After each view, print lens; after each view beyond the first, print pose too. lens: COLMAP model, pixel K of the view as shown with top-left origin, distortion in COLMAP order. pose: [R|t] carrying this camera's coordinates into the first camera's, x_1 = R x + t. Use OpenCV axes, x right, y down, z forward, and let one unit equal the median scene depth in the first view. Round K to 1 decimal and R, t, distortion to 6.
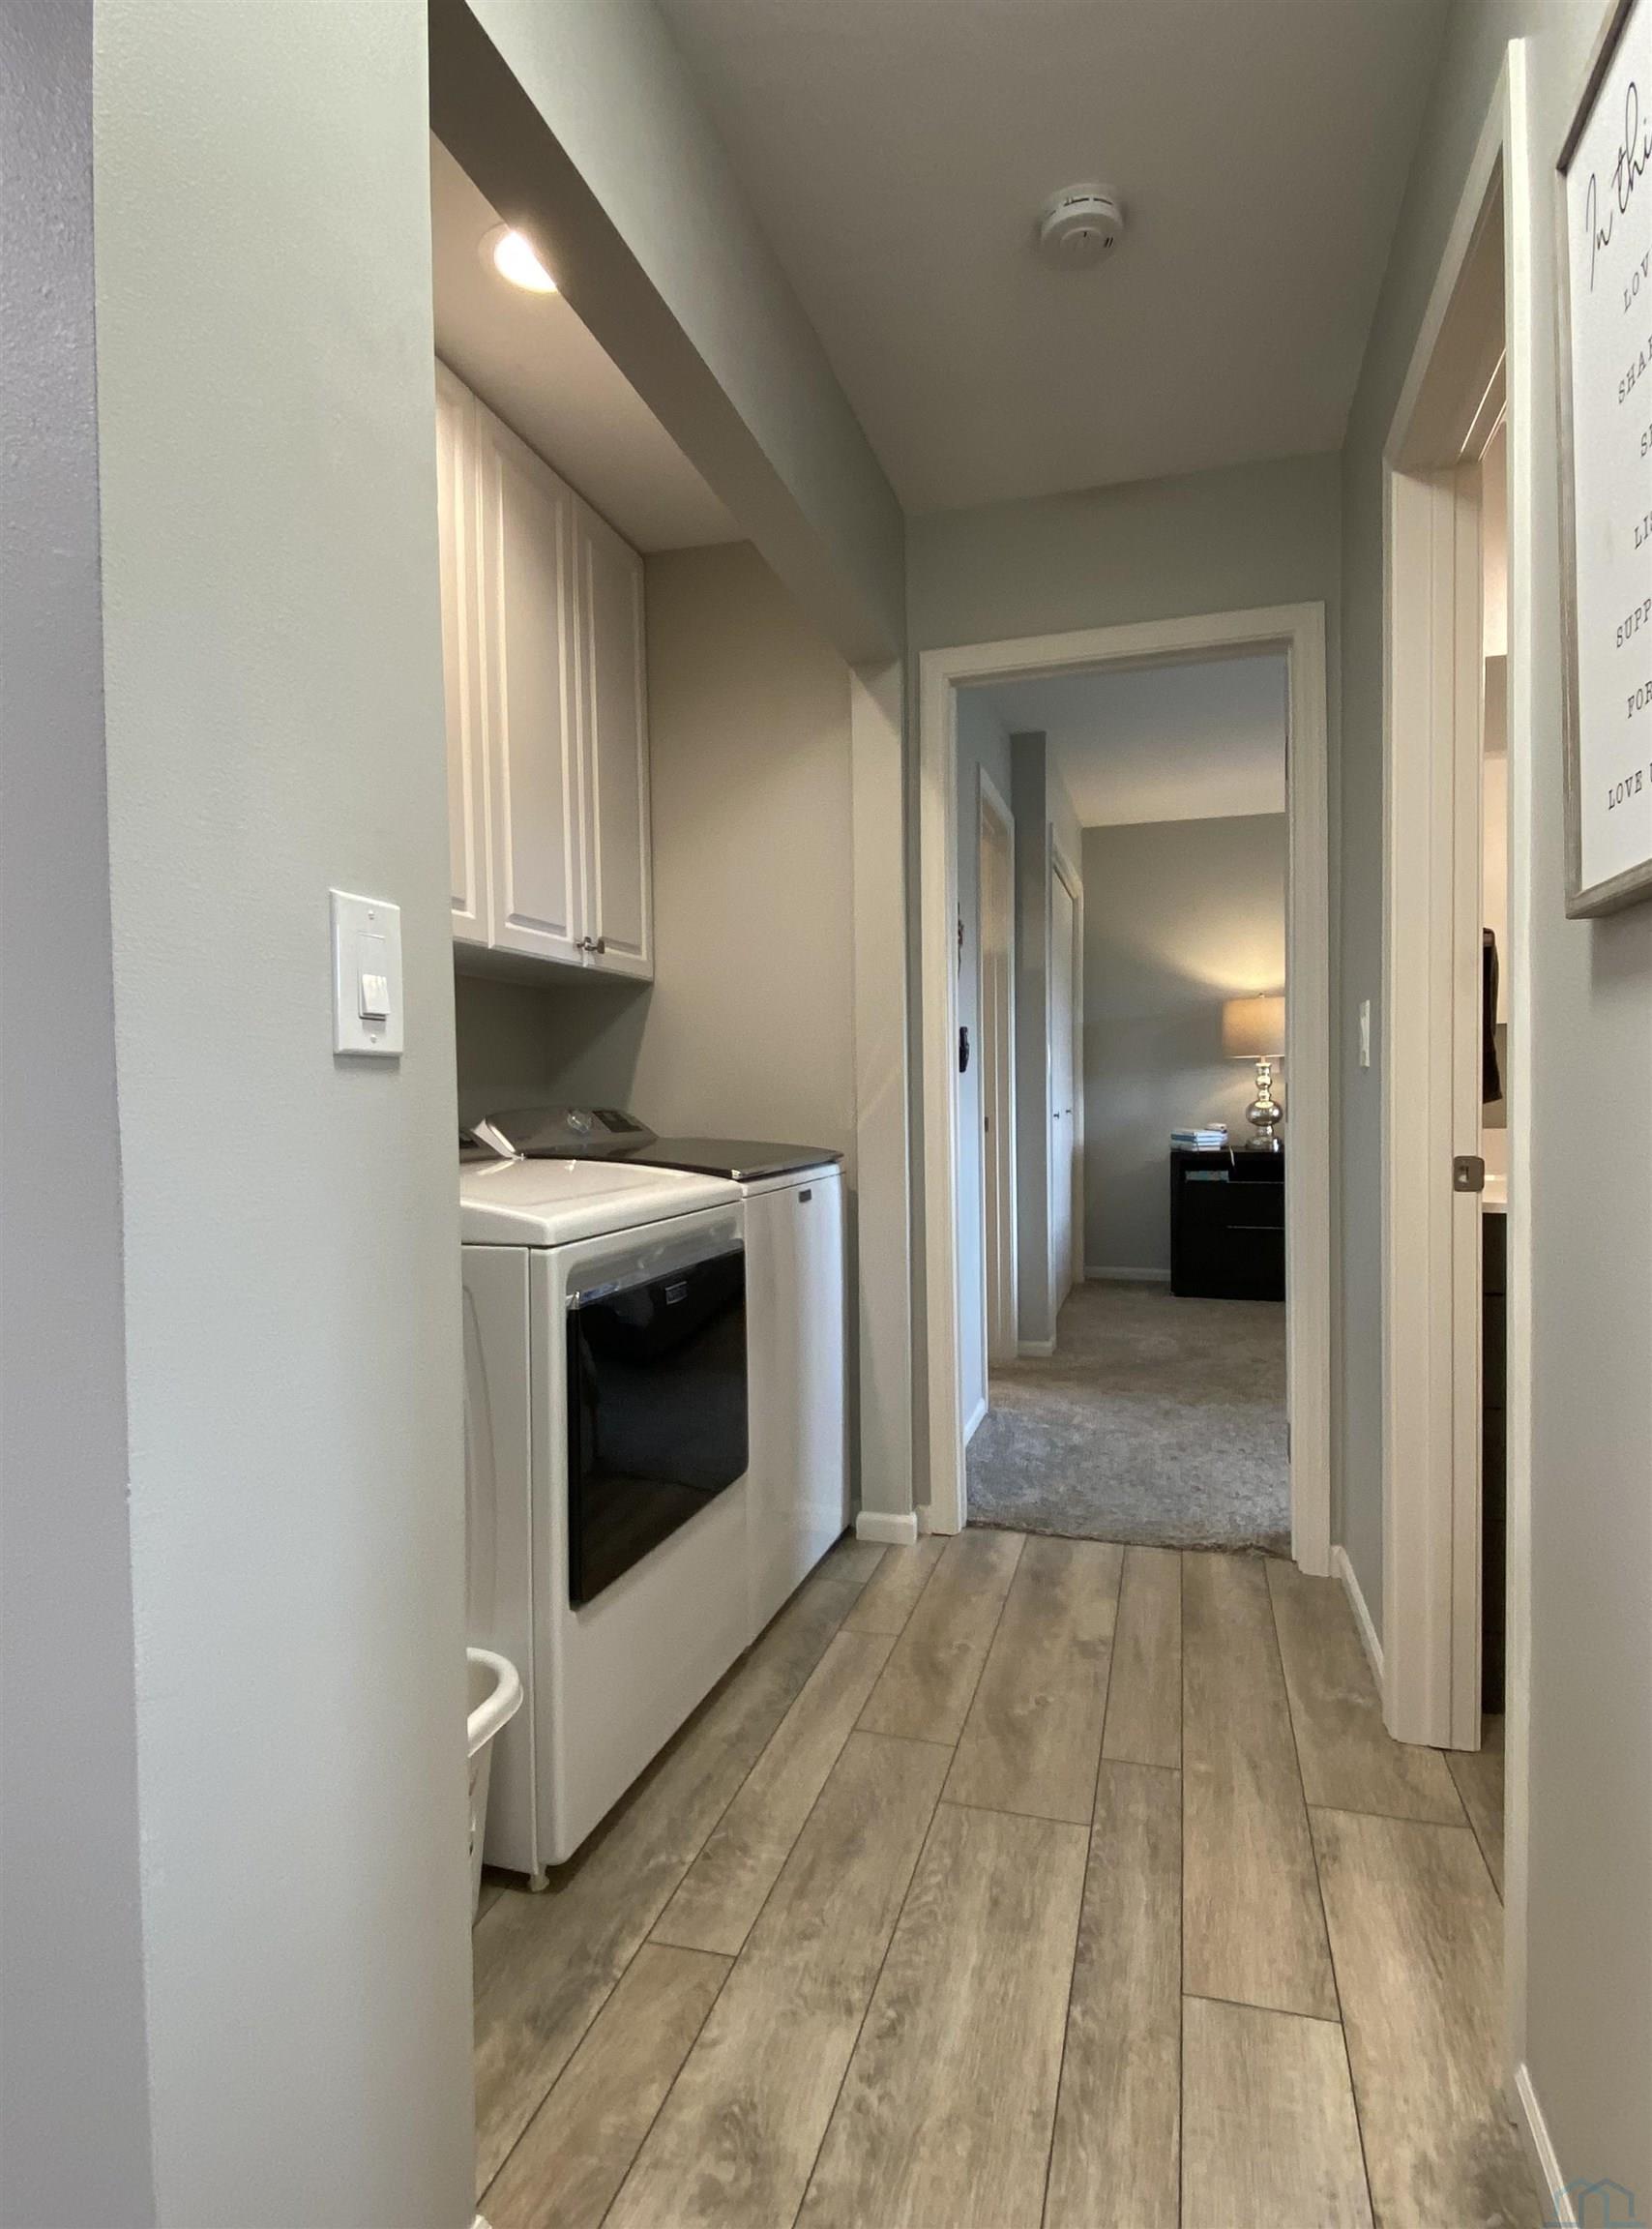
lens RADIAL K [[1159.9, 0, 826.0], [0, 1159.9, 1114.5], [0, 0, 1]] dist [-0.000131, -0.000096]
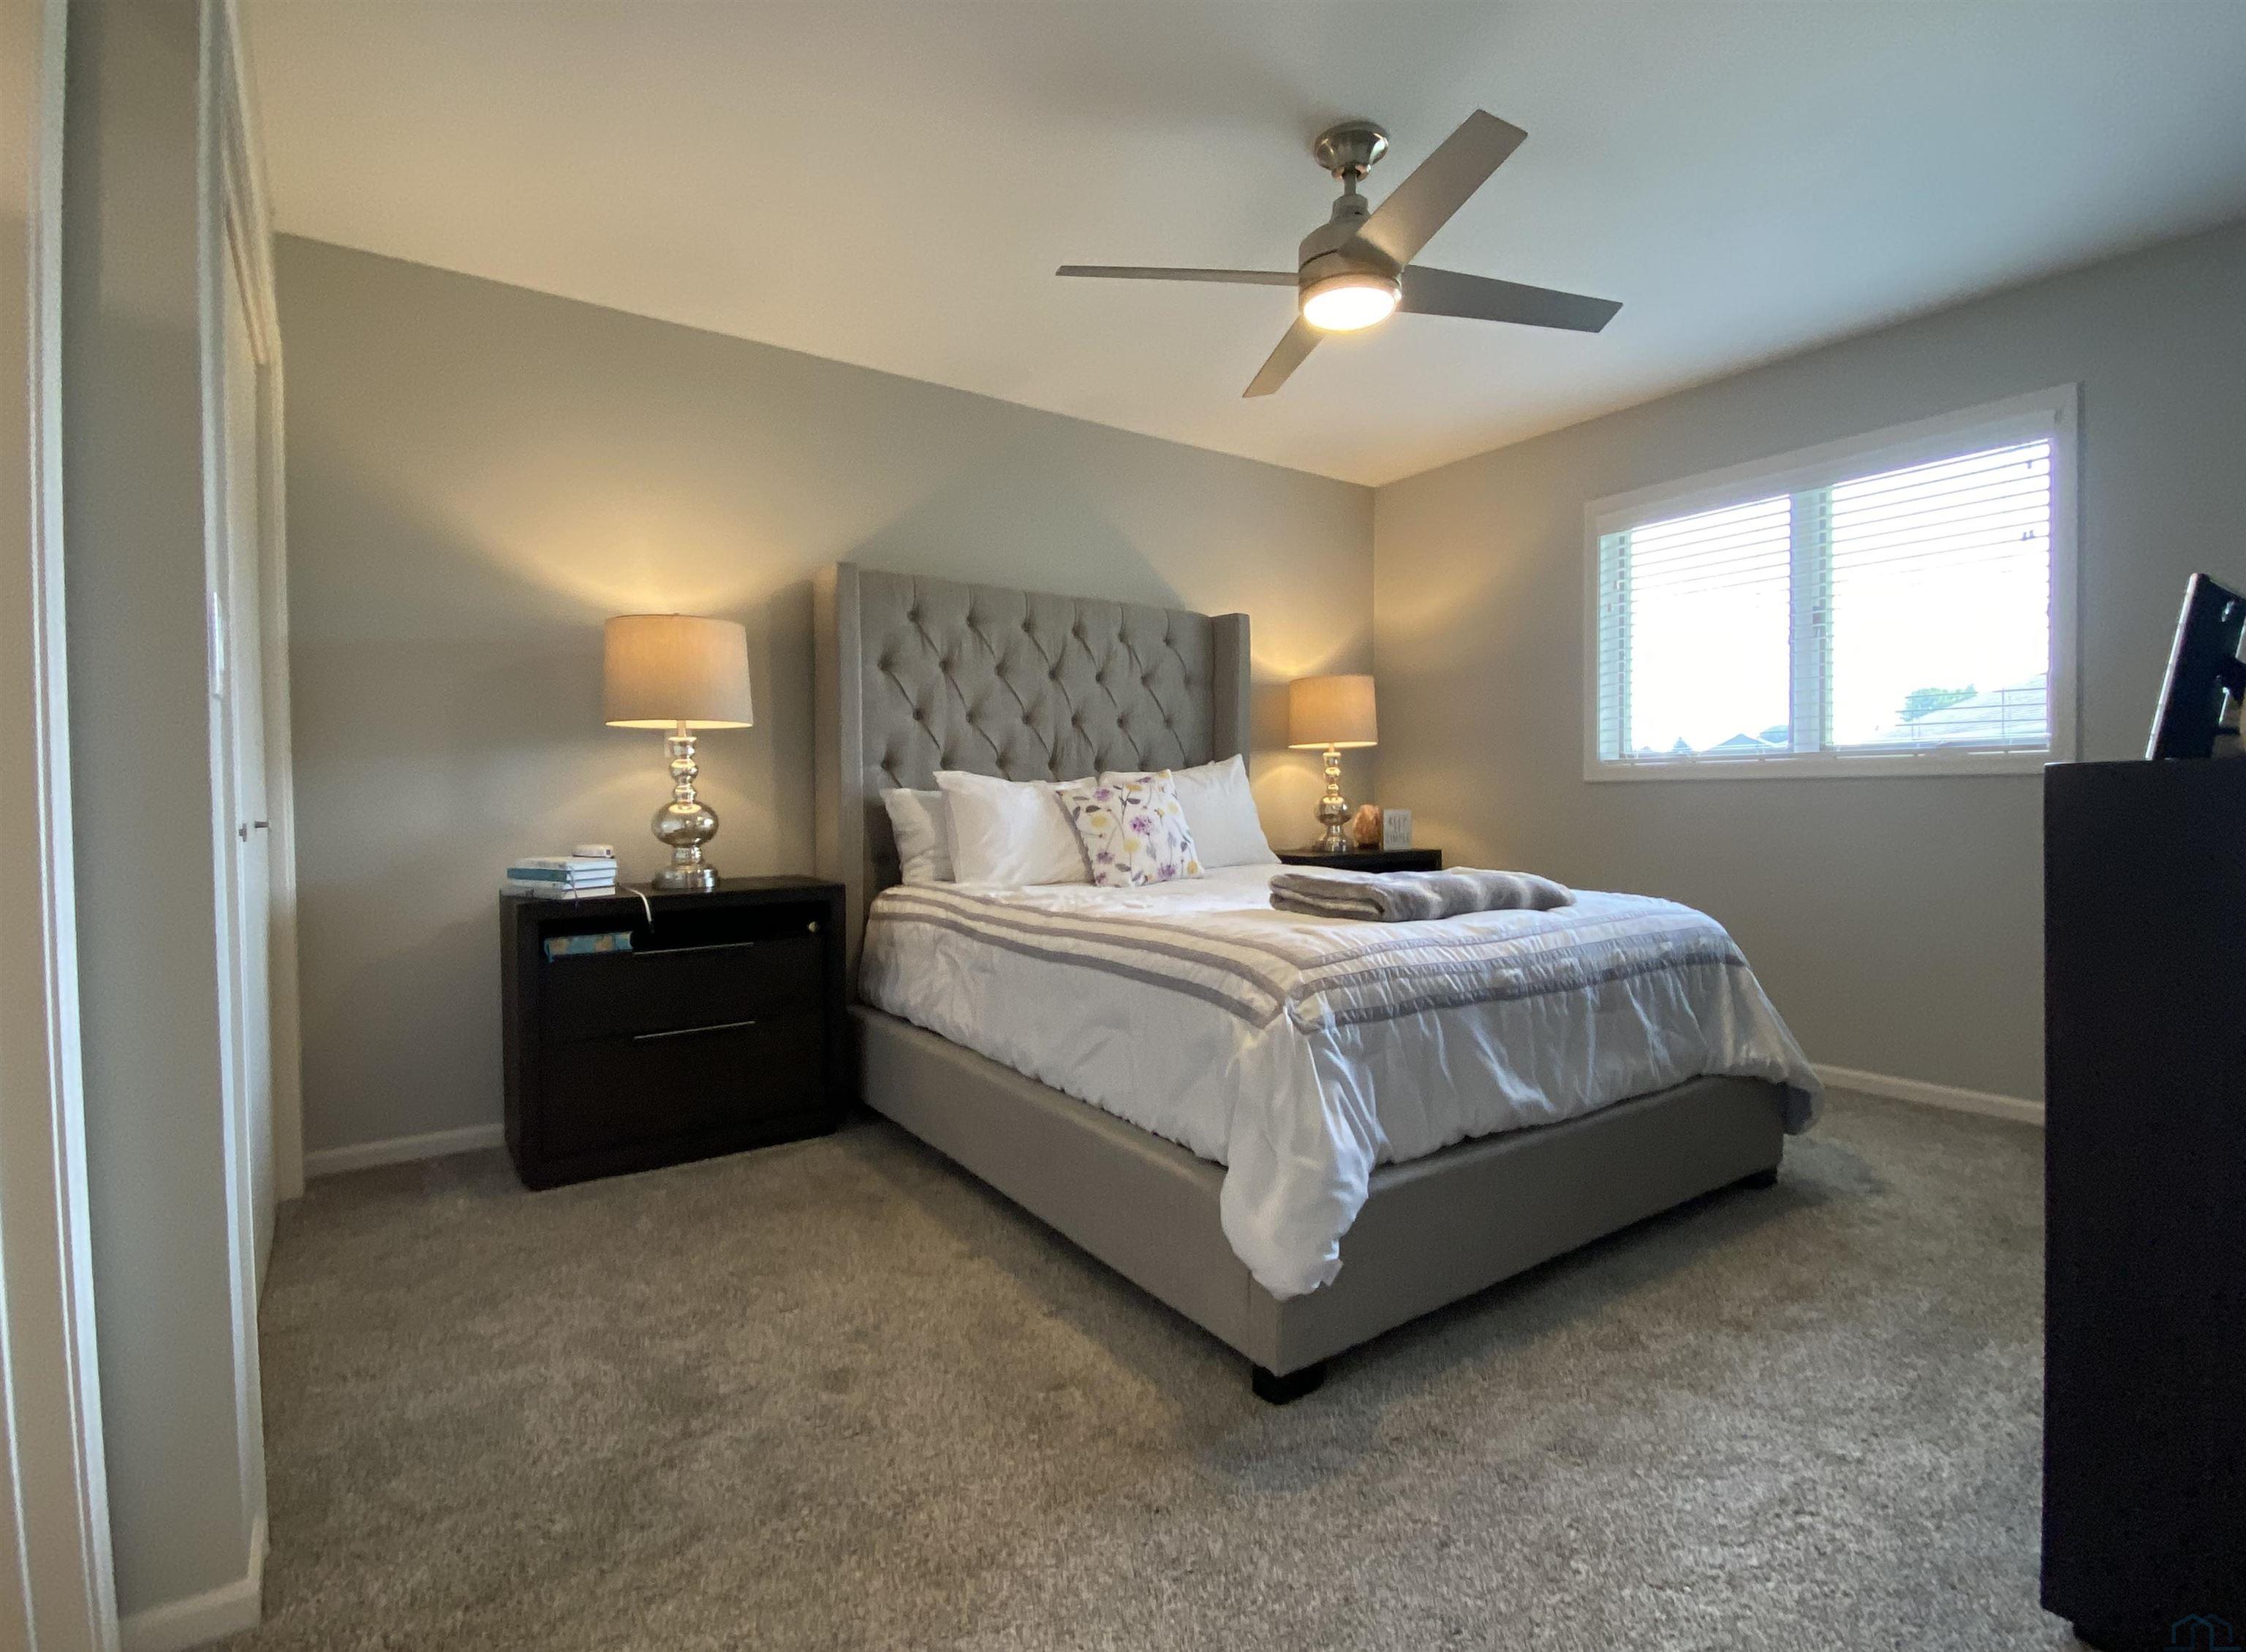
lens RADIAL K [[1057.5, 0, 1123.0], [0, 1057.5, 826.0], [0, 0, 1]] dist [-0.020981, -0.000249]
pose [[0.602550, -0.012414, 0.797985, 0.094316], [0.018690, 0.999824, 0.001442, 0.003082], [-0.797863, 0.014046, 0.602676, 0.516738]]
